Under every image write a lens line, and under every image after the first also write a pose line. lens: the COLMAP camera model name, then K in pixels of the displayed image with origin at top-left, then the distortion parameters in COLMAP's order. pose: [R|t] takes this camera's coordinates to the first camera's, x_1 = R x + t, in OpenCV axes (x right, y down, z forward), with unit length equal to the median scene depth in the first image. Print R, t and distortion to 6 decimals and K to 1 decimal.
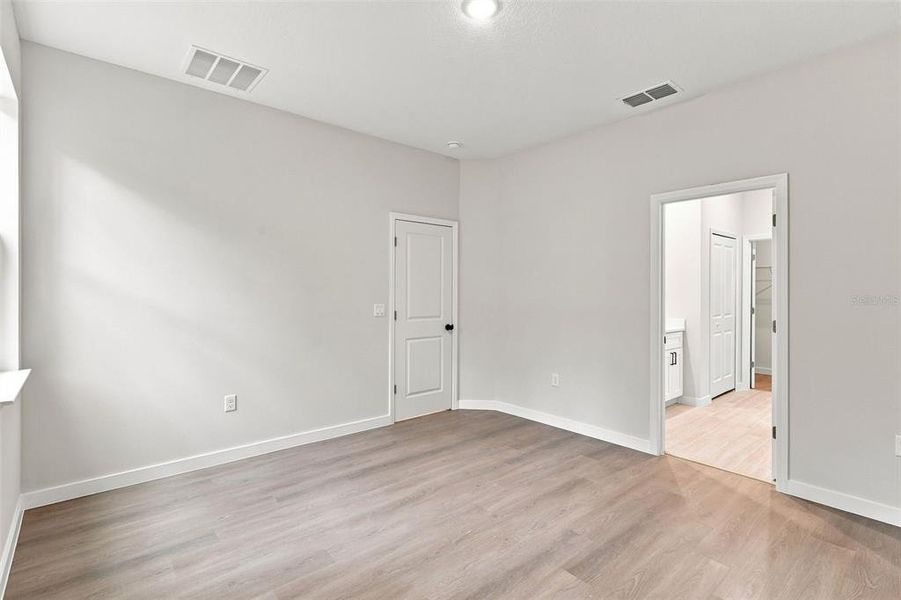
lens RADIAL K [[424.7, 0, 449.4], [0, 424.7, 296.2], [0, 0, 1]] dist [-0.000952, 0.002365]
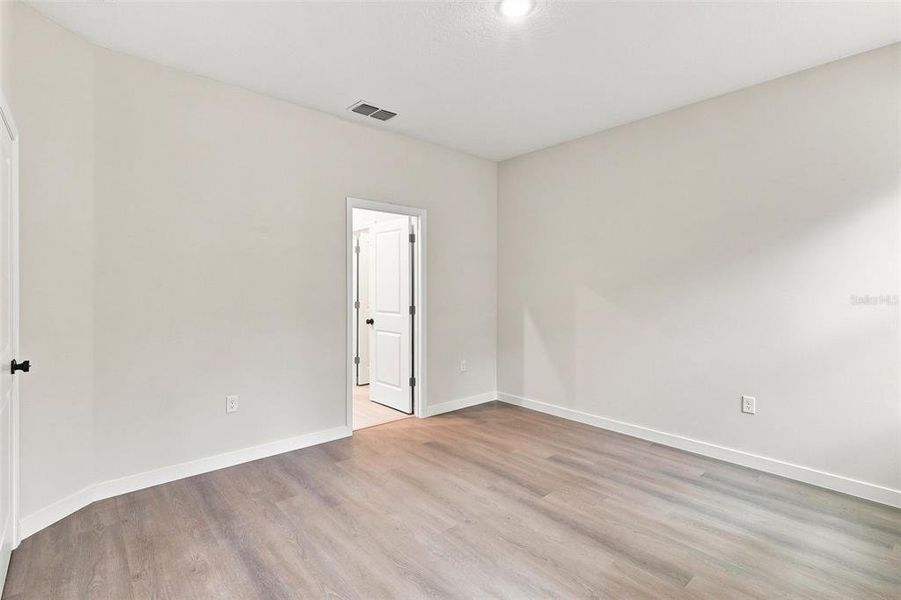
lens RADIAL K [[424.7, 0, 446.8], [0, 424.7, 295.5], [0, 0, 1]] dist [-0.000952, 0.002365]
pose [[0.000664, -0.023261, 0.999729, -0.675760], [0.005156, 0.999716, 0.023257, -0.014138], [-0.999986, 0.005139, 0.000784, 0.835048]]
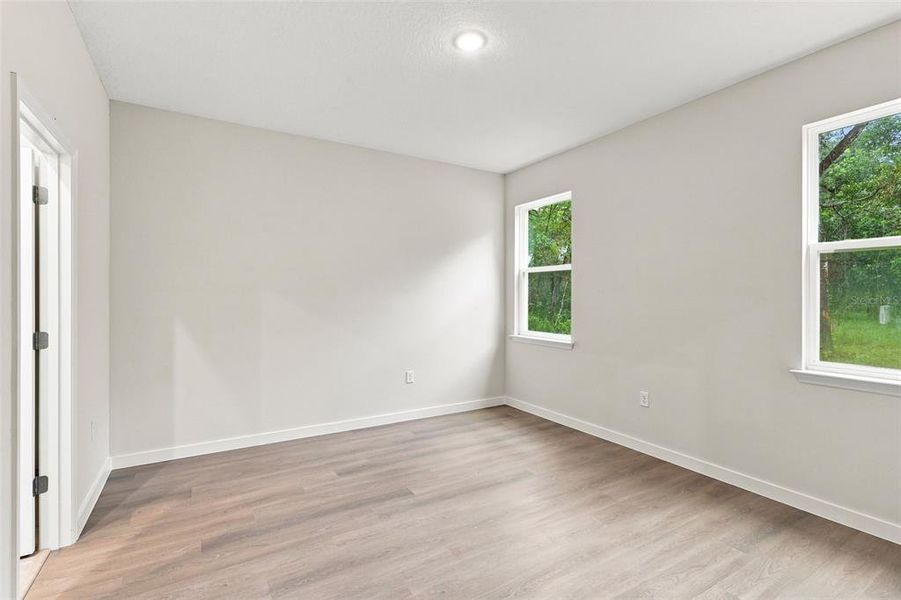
lens RADIAL K [[424.7, 0, 446.7], [0, 424.7, 300.1], [0, 0, 1]] dist [-0.000952, 0.002365]
pose [[-0.984186, -0.009200, 0.176899, -0.047078], [-0.005974, 0.999806, 0.018761, -0.015185], [-0.177037, 0.017408, -0.984050, 1.514657]]
